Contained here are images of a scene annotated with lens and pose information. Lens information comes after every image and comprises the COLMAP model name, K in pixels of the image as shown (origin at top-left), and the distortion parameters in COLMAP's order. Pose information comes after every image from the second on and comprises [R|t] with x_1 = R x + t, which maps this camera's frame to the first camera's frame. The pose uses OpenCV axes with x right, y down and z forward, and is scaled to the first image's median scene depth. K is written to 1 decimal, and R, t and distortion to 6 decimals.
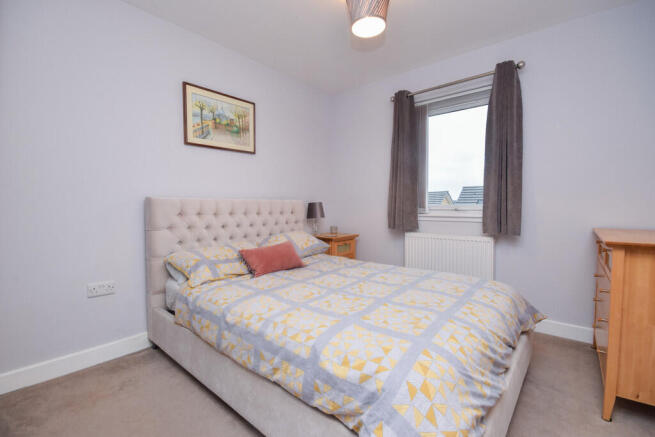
lens RADIAL K [[285.2, 0, 327.5], [0, 285.2, 218.5], [0, 0, 1]] dist [-0.000582, -0.000085]
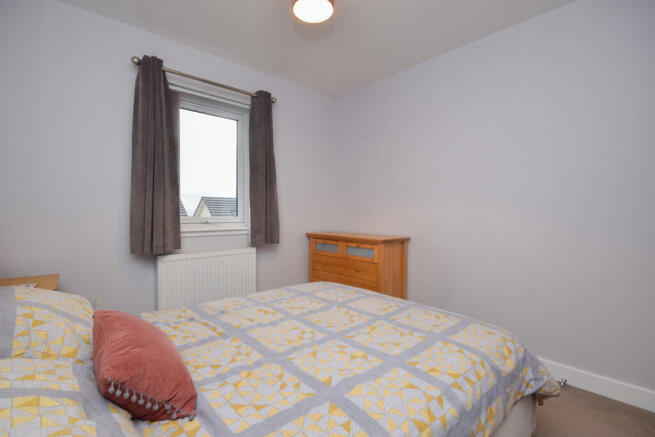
lens RADIAL K [[296.1, 0, 321.9], [0, 296.1, 217.0], [0, 0, 1]] dist [0.000558, -0.000083]
pose [[0.163774, -0.011755, 0.986428, -0.491769], [0.041718, 0.999117, 0.004980, -0.046075], [-0.985615, 0.040336, 0.164120, 0.586039]]
